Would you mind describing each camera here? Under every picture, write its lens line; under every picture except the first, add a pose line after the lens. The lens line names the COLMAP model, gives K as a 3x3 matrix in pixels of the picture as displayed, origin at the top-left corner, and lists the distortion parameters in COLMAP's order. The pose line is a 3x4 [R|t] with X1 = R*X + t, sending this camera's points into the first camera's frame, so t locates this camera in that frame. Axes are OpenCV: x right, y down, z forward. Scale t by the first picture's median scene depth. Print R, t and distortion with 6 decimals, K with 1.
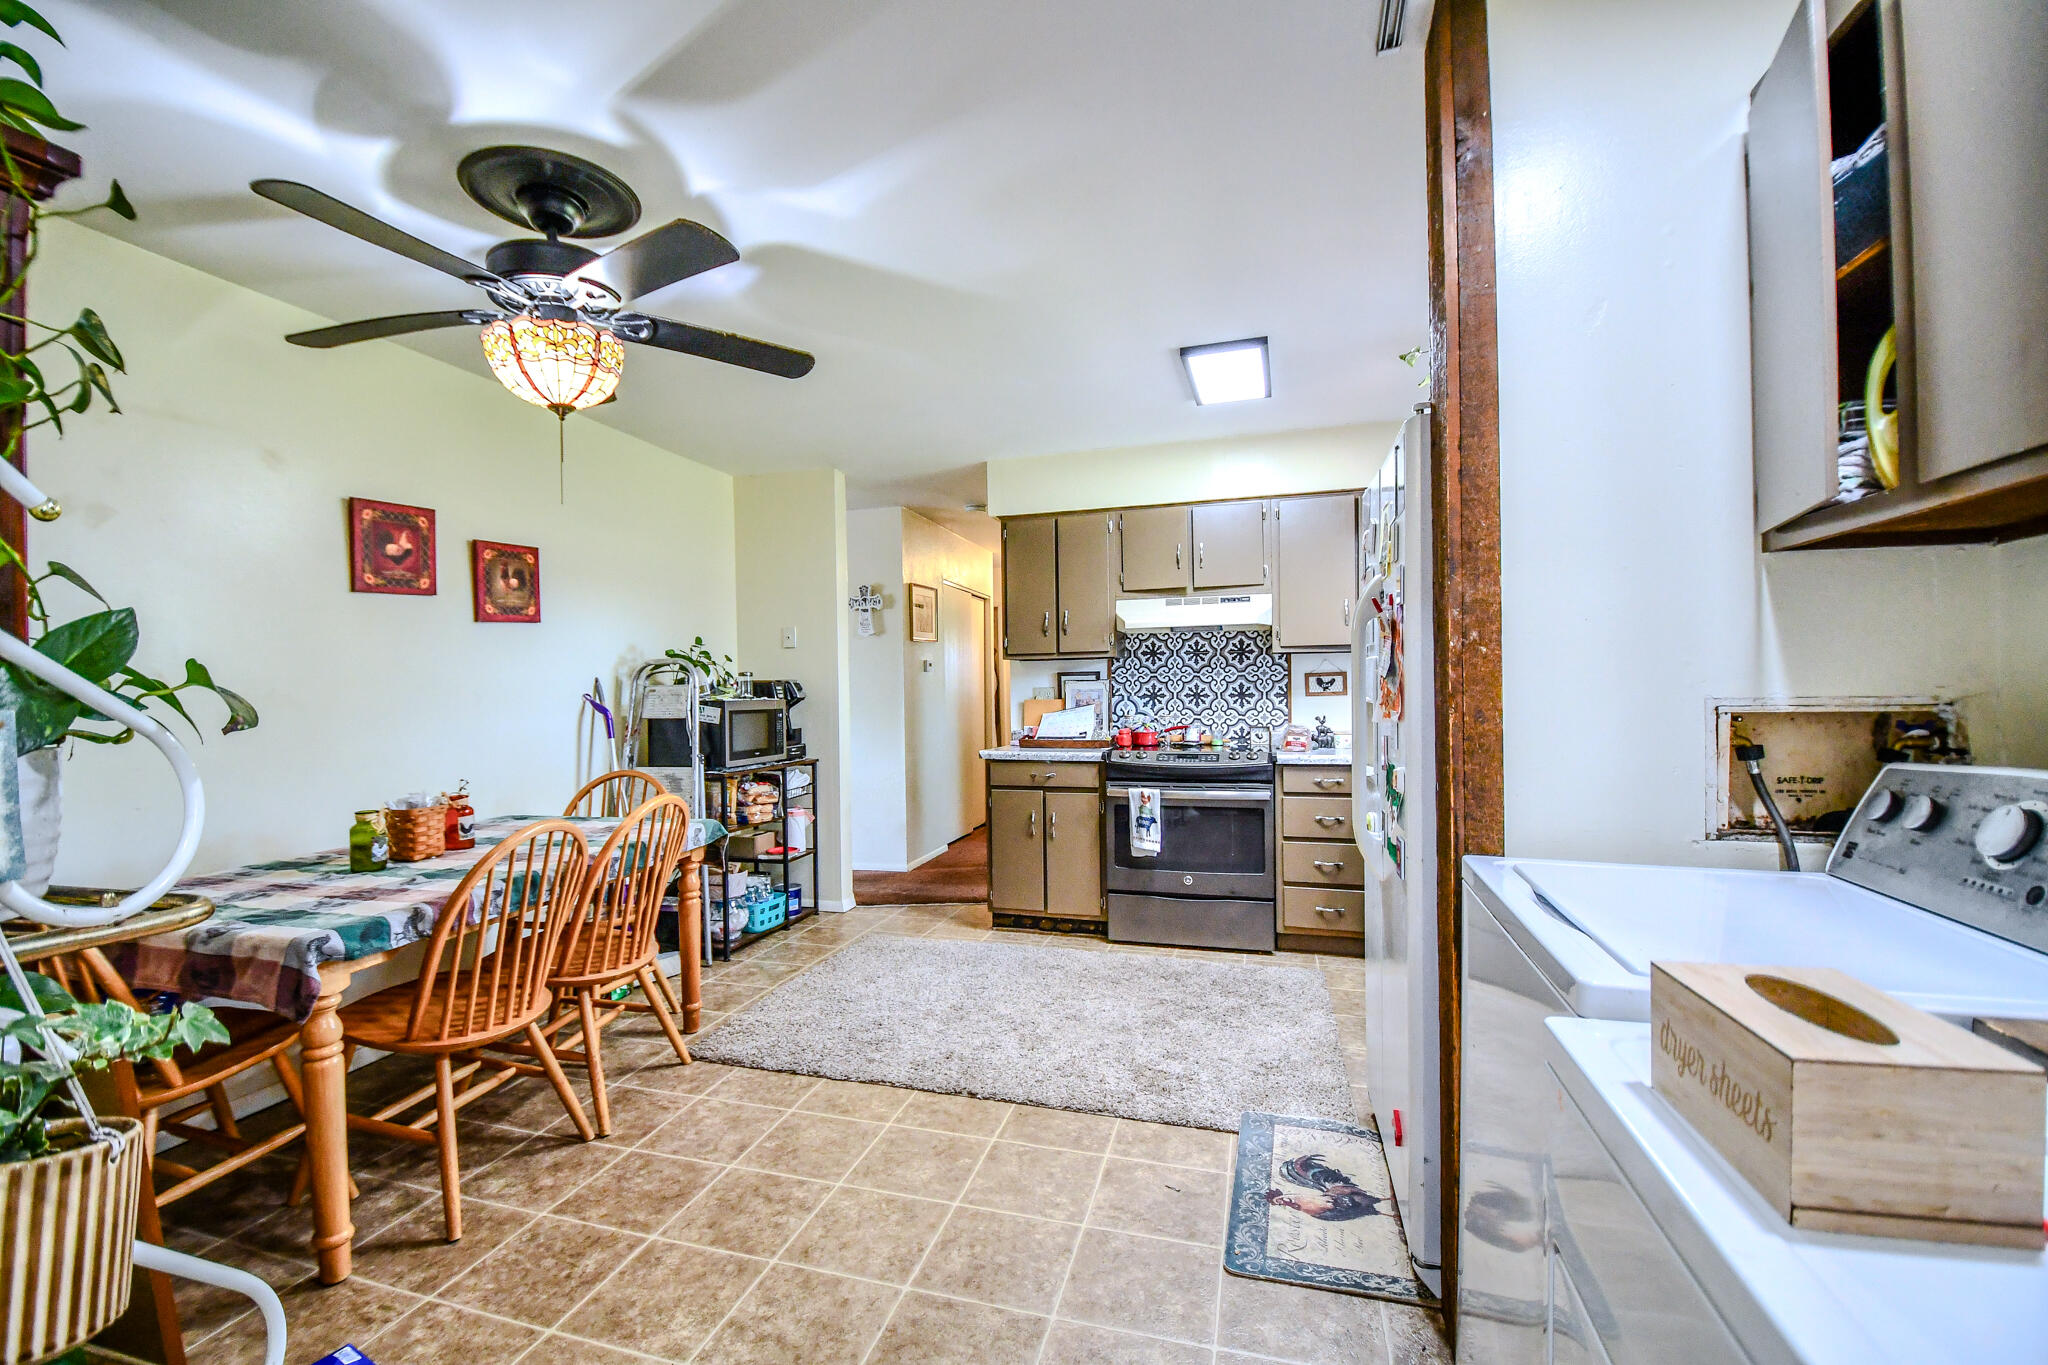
lens RADIAL K [[879.2, 0, 995.3], [0, 879.2, 694.9], [0, 0, 1]] dist [0.024663, -0.025077]
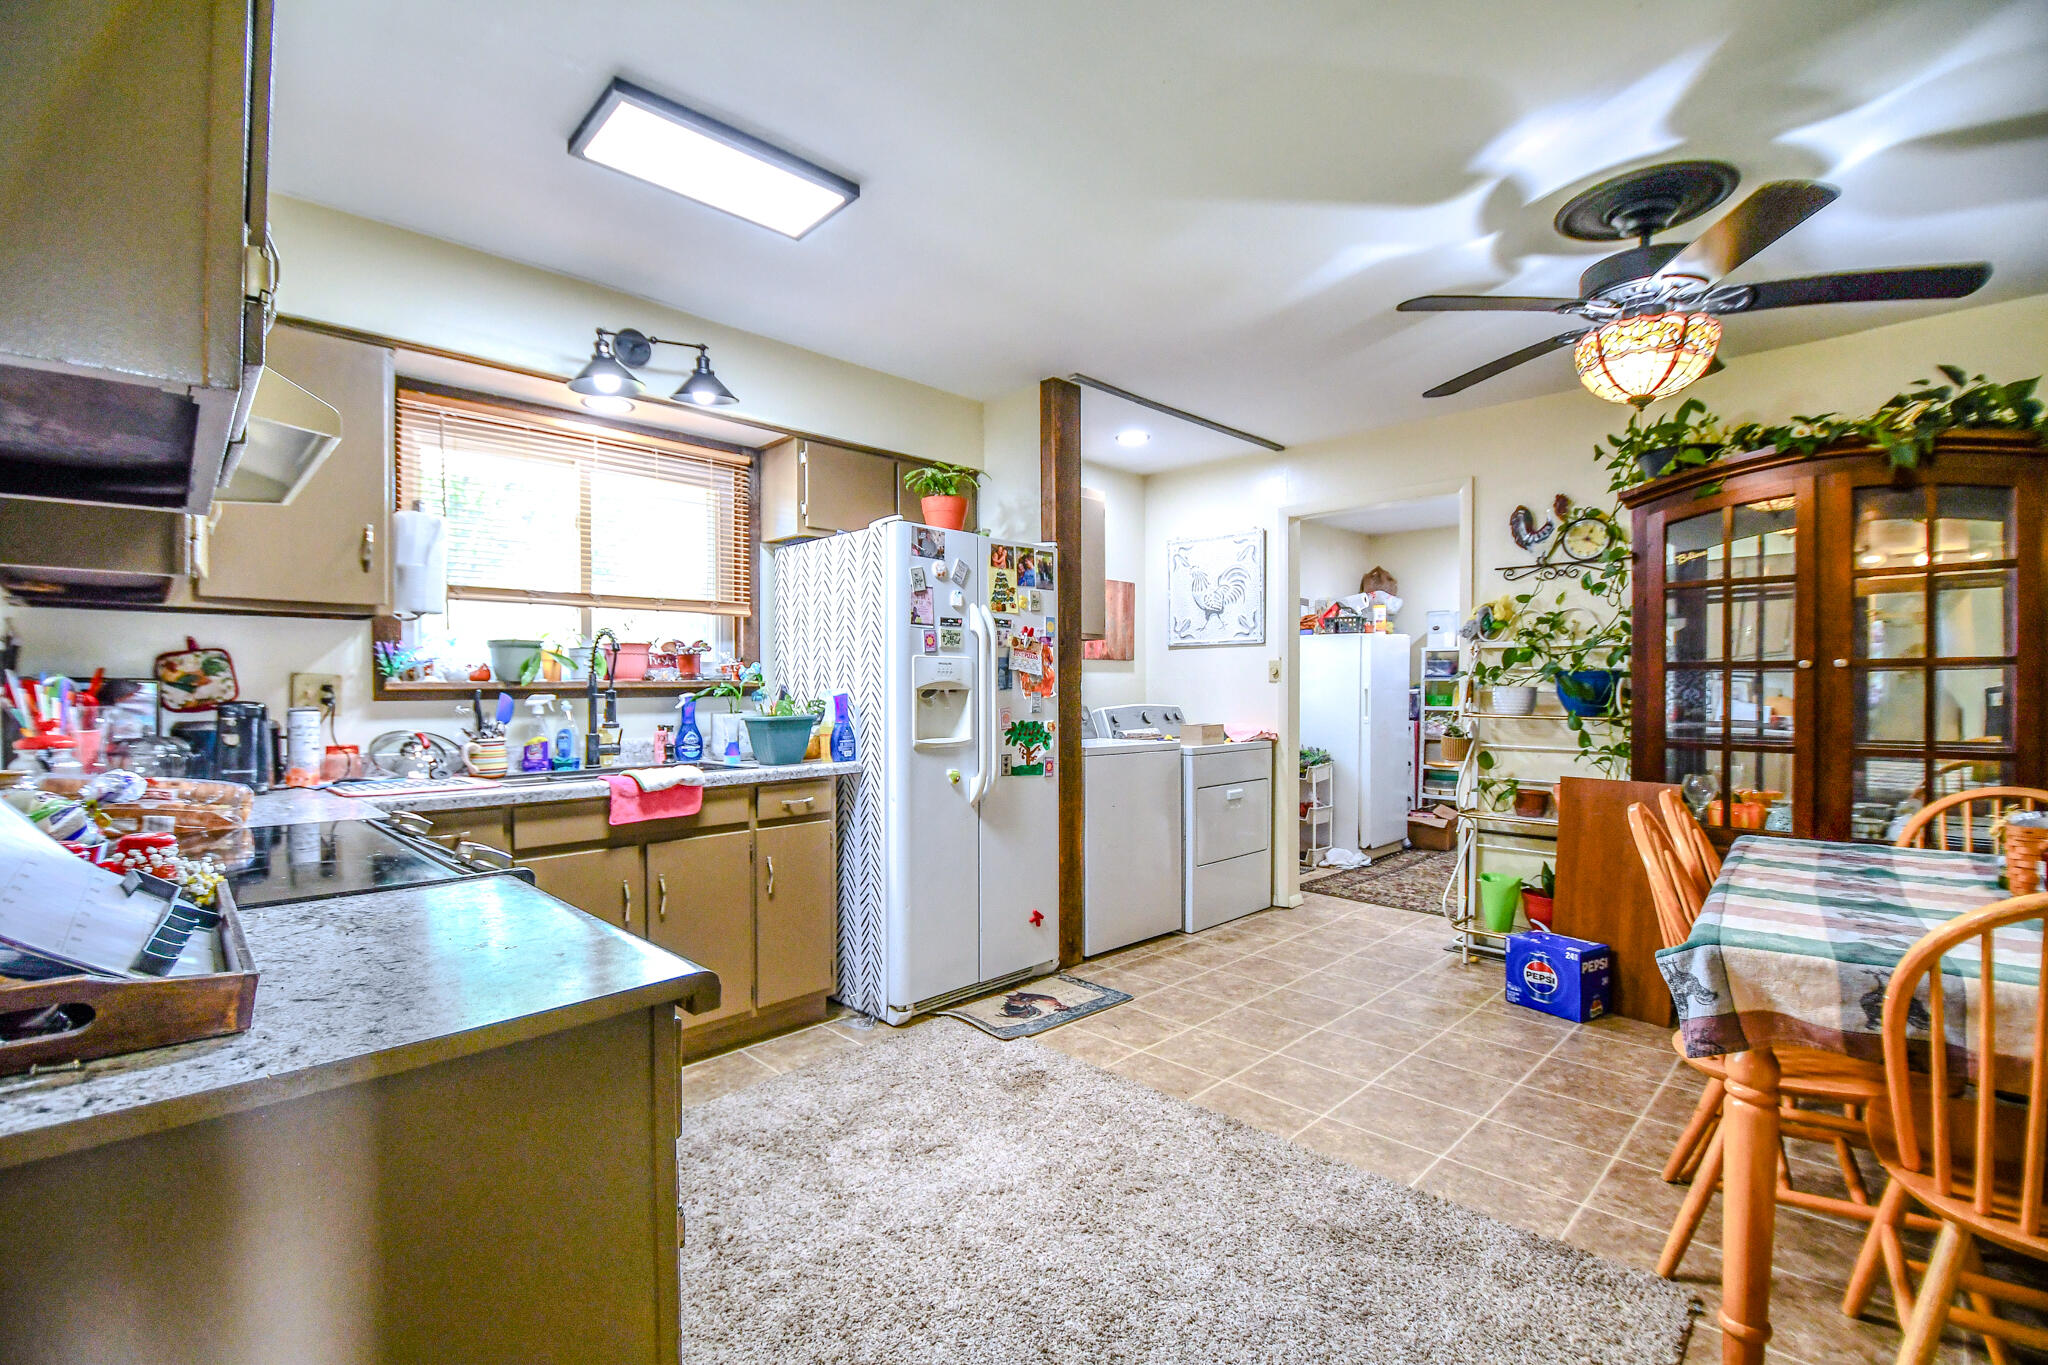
lens RADIAL K [[890.7, 0, 990.8], [0, 890.7, 693.5], [0, 0, 1]] dist [0.001010, -0.014101]
pose [[-0.870012, 0.011377, 0.492899, -0.172854], [0.015744, 0.999865, 0.004712, 0.005908], [-0.492779, 0.011859, -0.870074, 1.206954]]
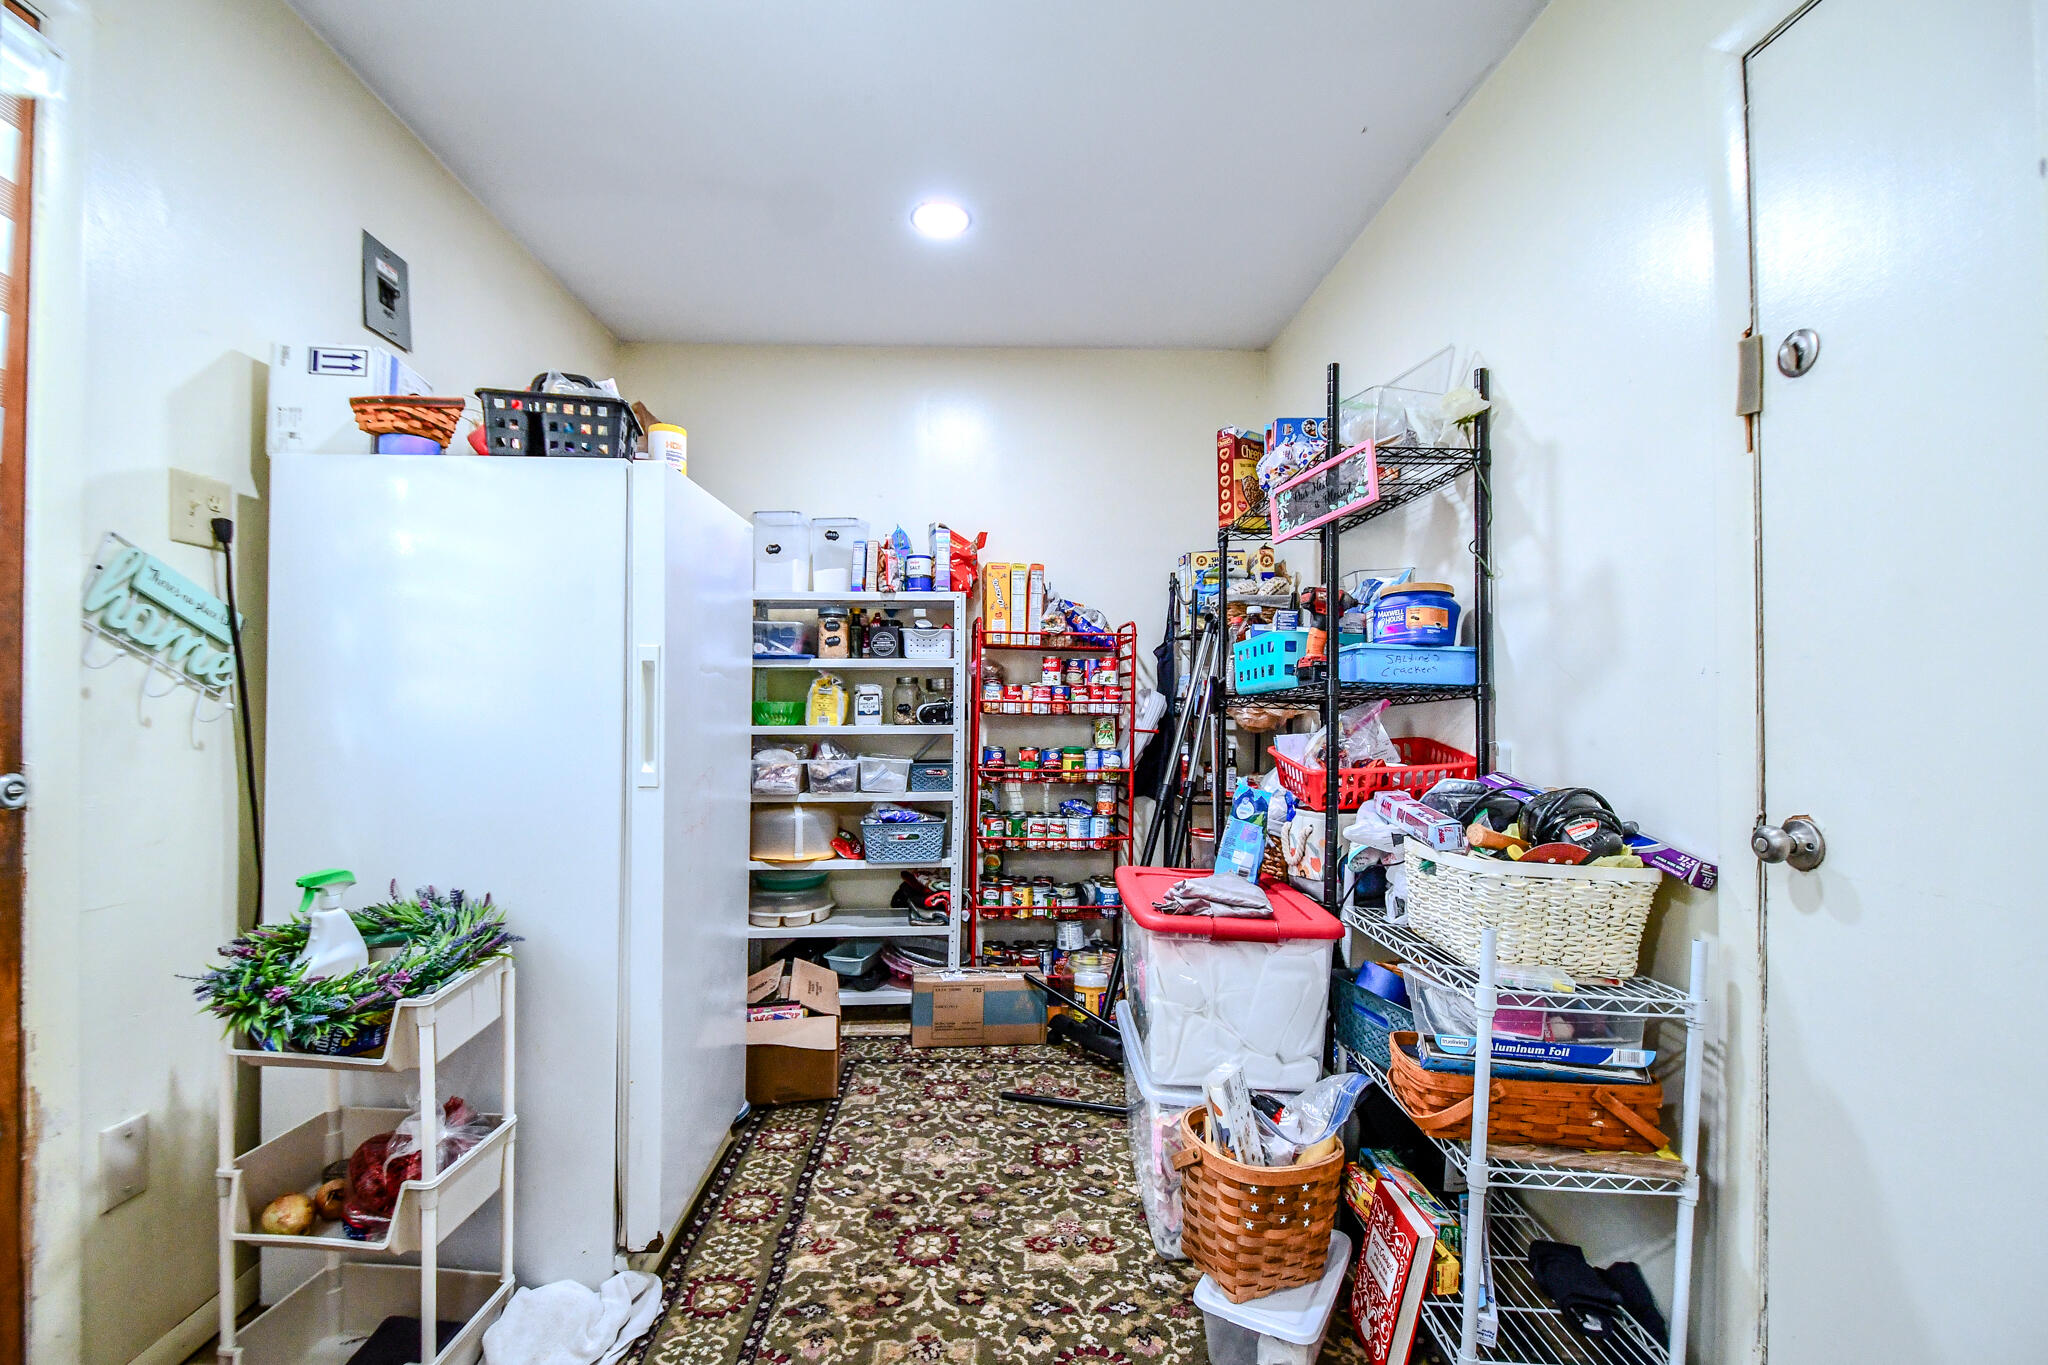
lens RADIAL K [[888.6, 0, 996.8], [0, 888.6, 699.4], [0, 0, 1]] dist [0.011760, -0.019771]
pose [[-0.947054, 0.012838, -0.320818, -0.016647], [0.014588, 0.999889, -0.003052, 0.034214], [0.320743, -0.007570, -0.947136, 0.119476]]
